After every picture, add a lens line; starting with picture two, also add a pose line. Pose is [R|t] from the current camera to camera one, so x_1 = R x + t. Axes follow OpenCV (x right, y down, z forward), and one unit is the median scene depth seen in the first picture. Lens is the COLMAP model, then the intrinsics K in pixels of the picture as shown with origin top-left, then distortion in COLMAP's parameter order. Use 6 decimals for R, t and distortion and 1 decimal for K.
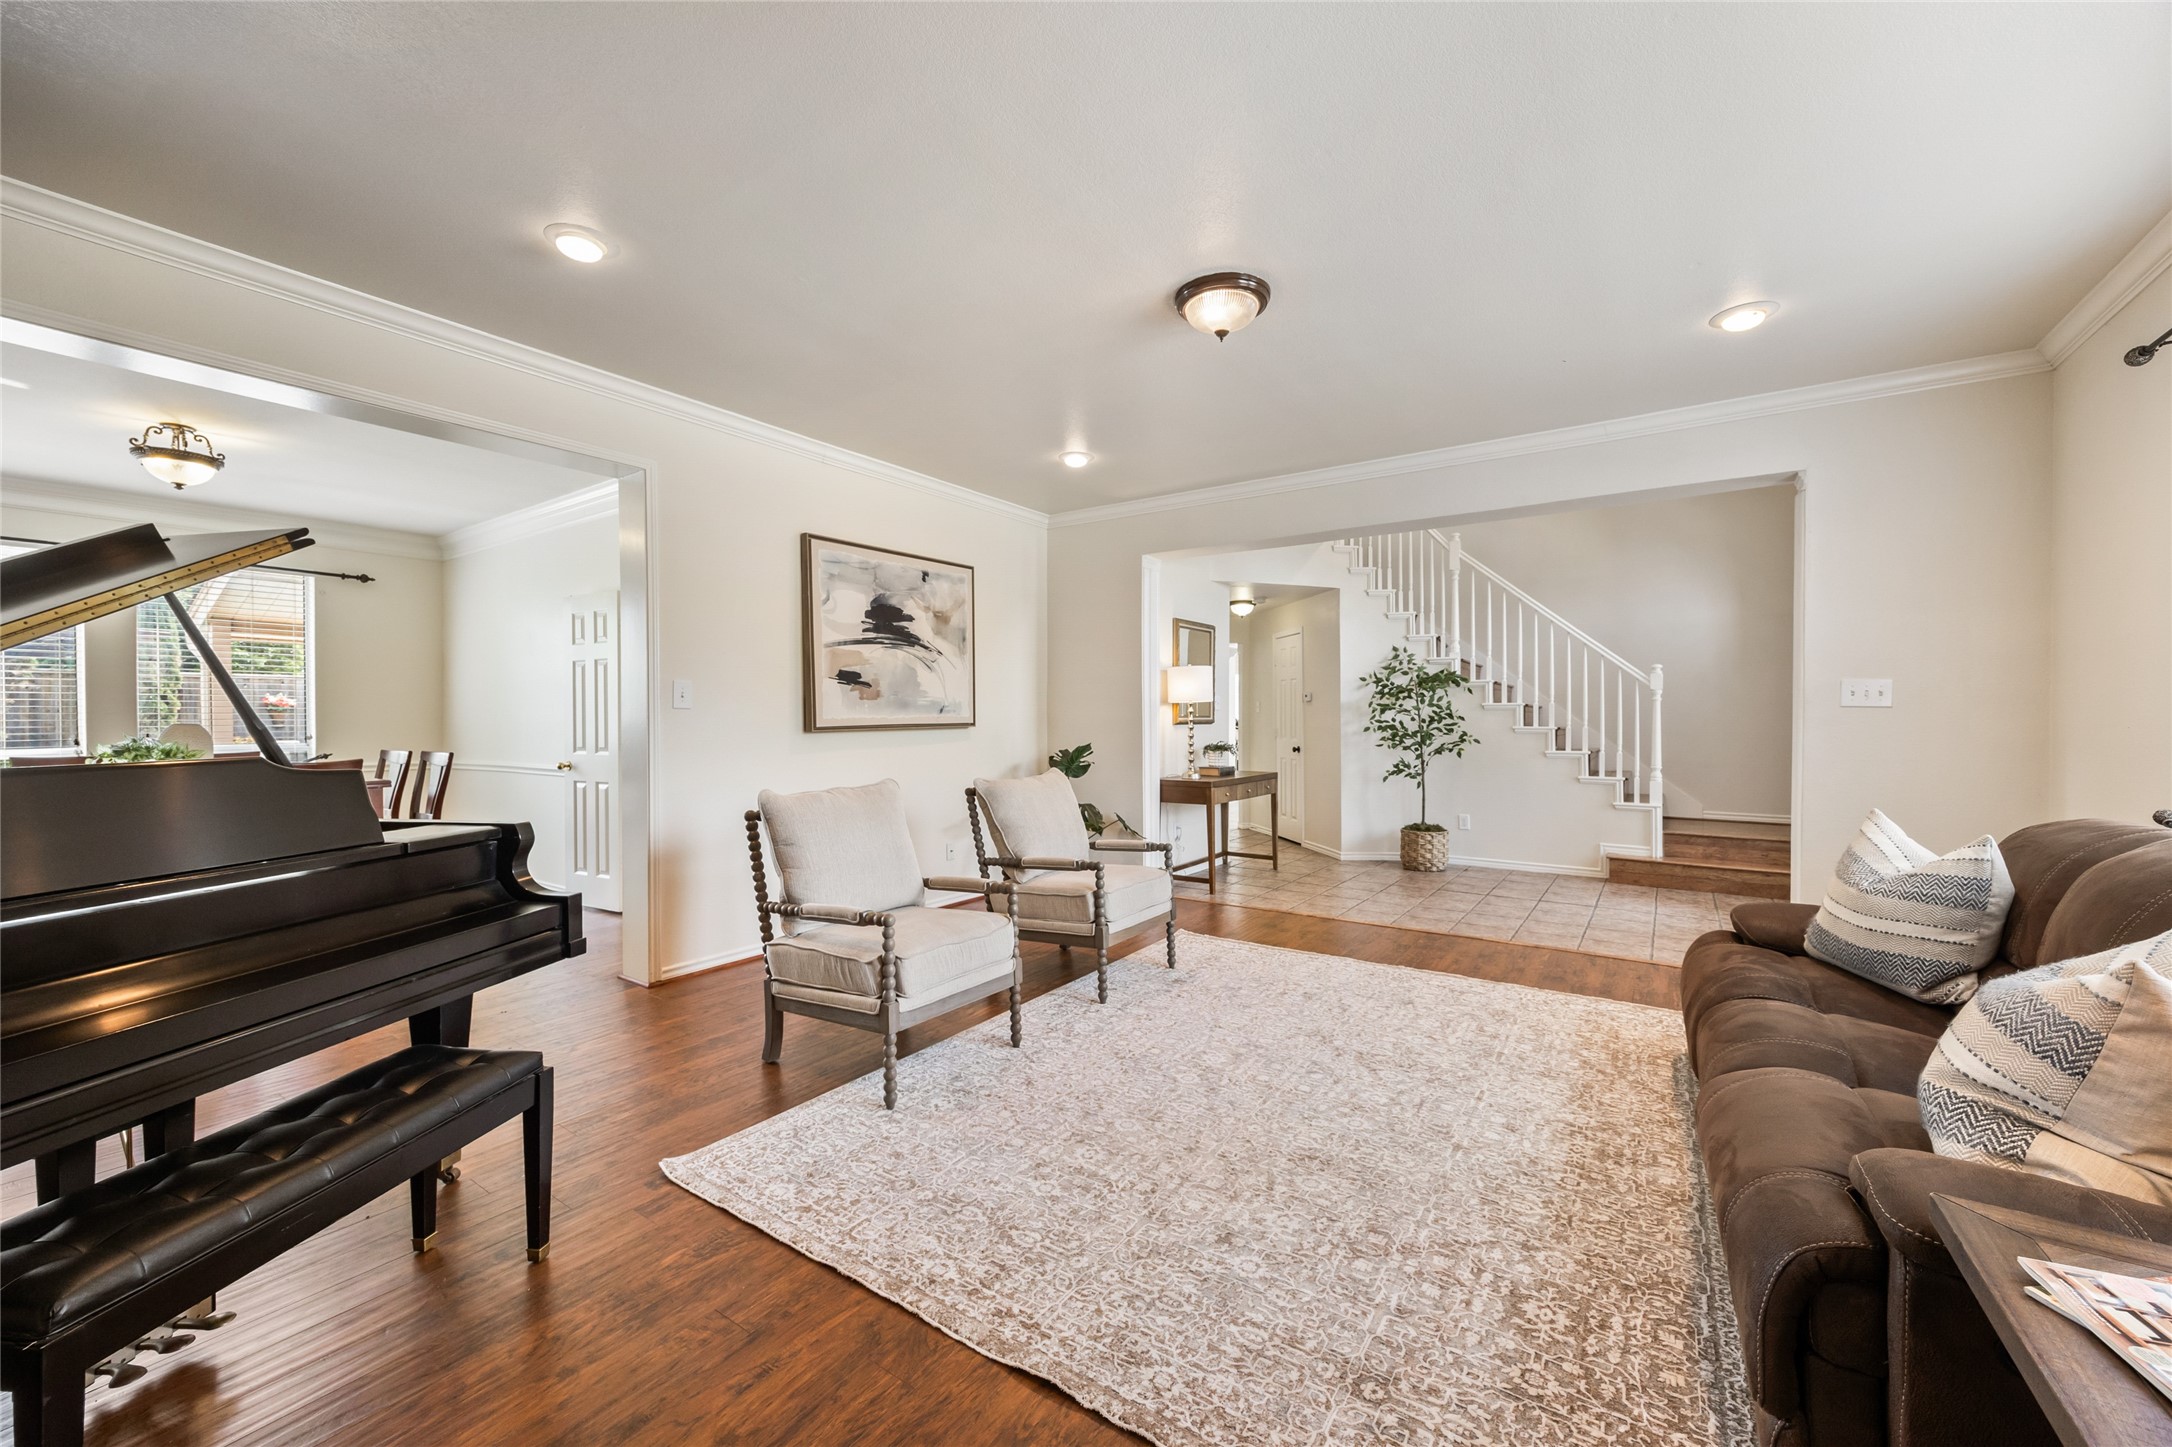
lens RADIAL K [[841.2, 0, 1097.6], [0, 841.2, 722.1], [0, 0, 1]] dist [-0.003310, 0.000615]
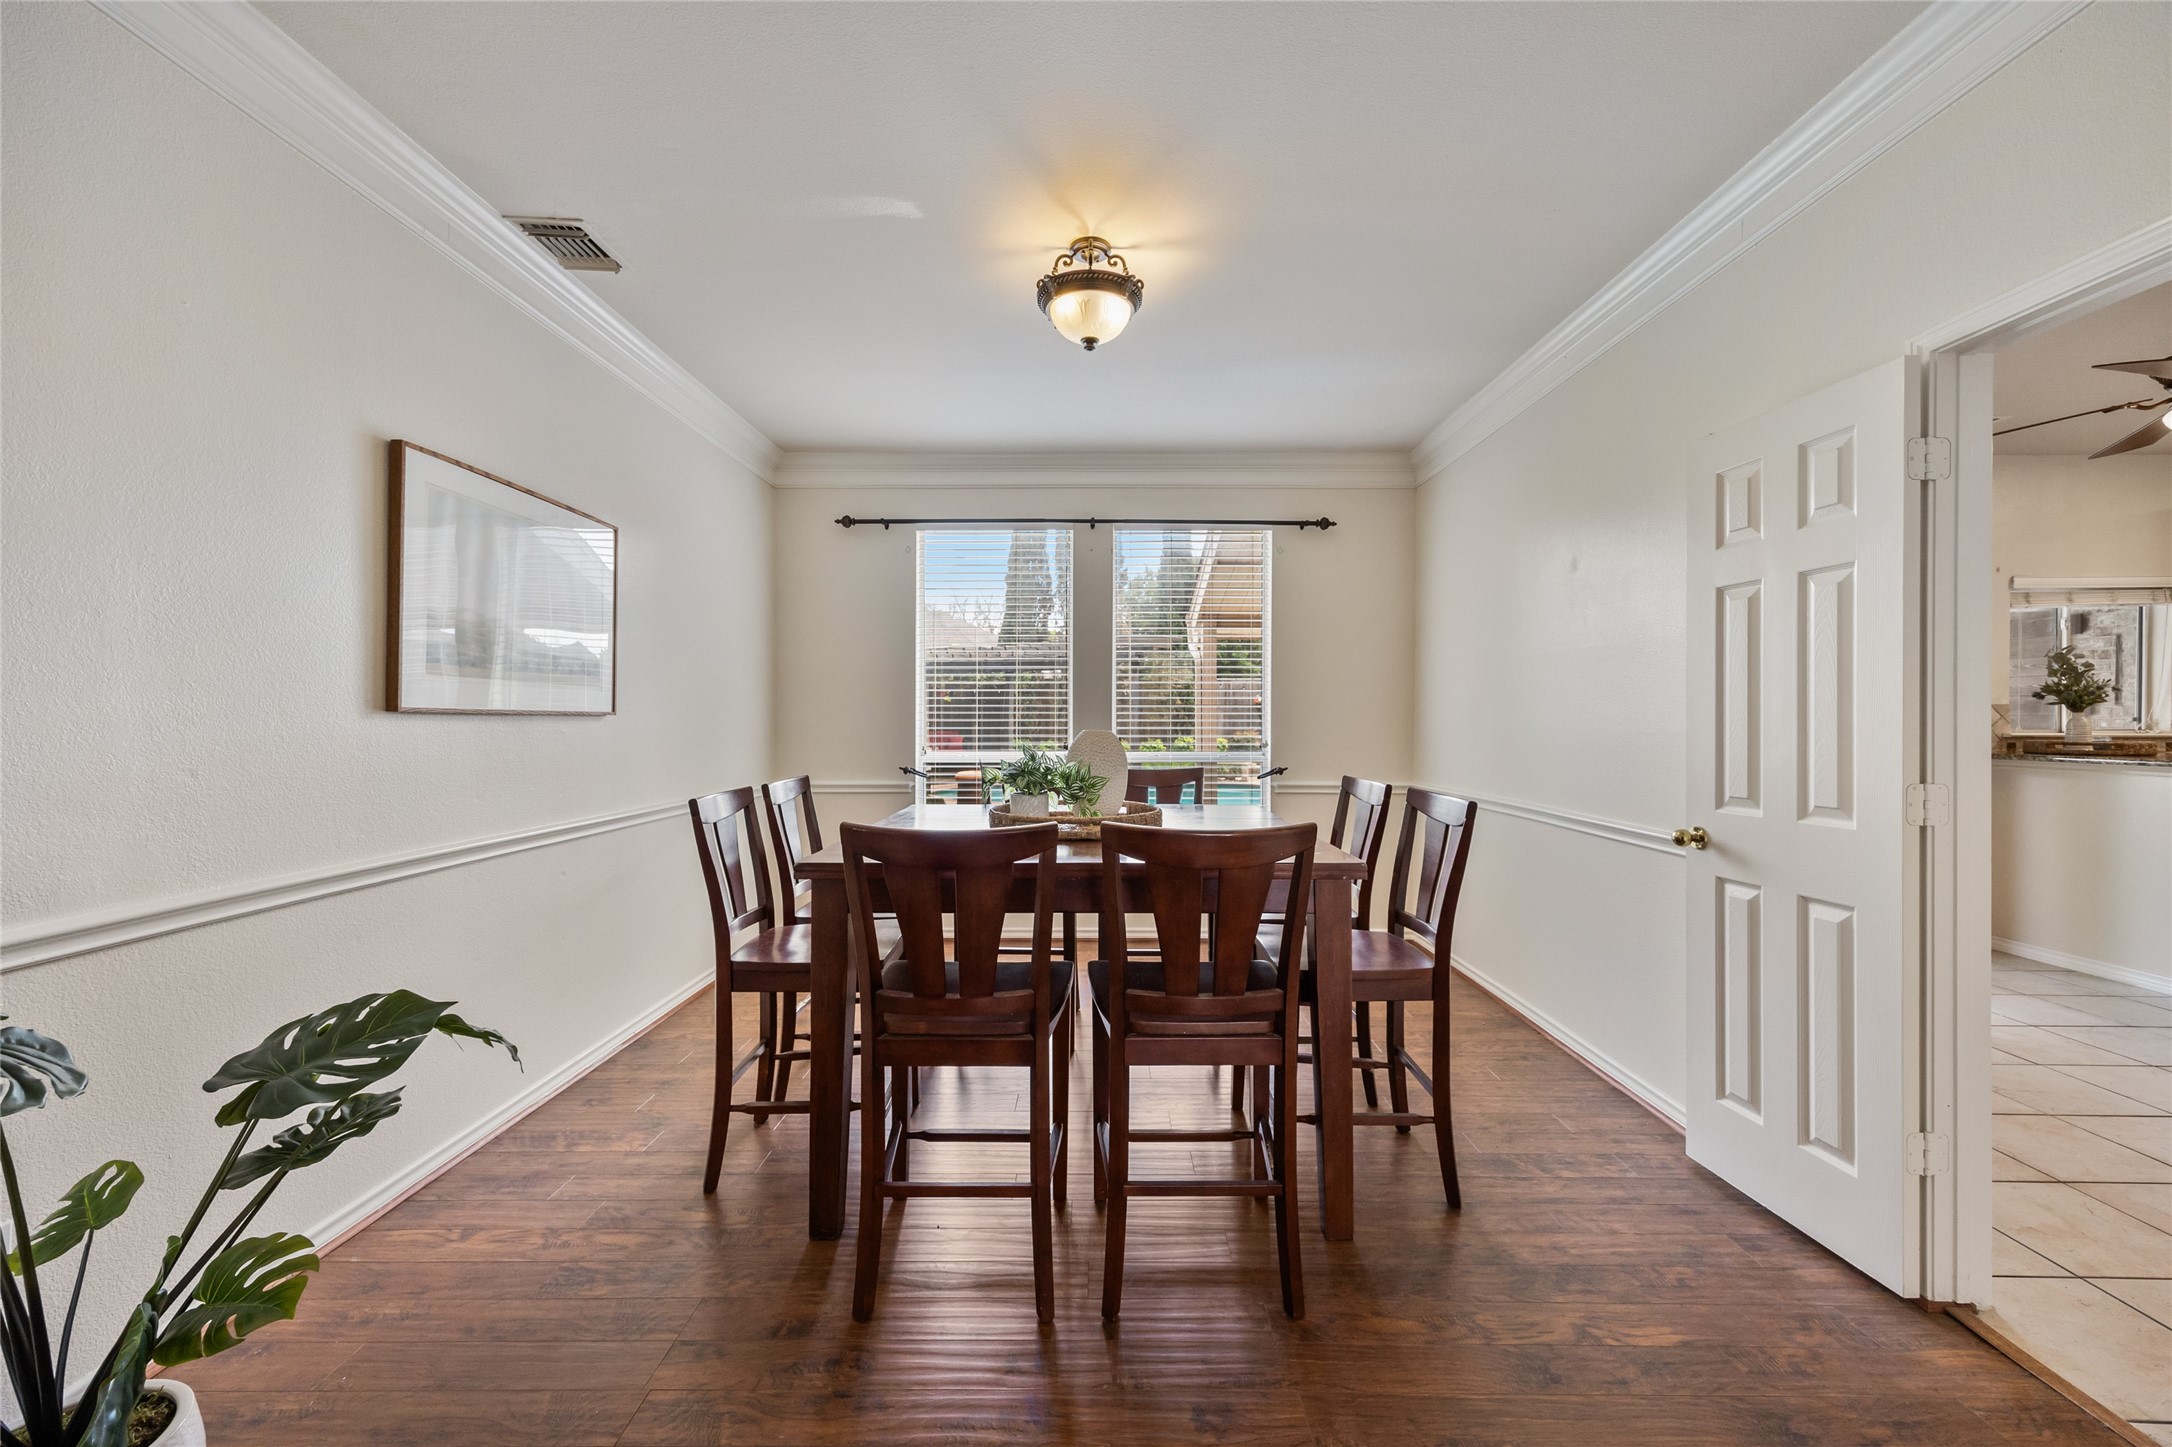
lens RADIAL K [[841.2, 0, 1104.3], [0, 841.2, 714.8], [0, 0, 1]] dist [-0.003310, 0.000615]
pose [[0.563109, 0.005446, -0.826365, -0.454204], [-0.009517, 0.999955, 0.000105, -0.007110], [0.826328, 0.007806, 0.563135, 0.520874]]
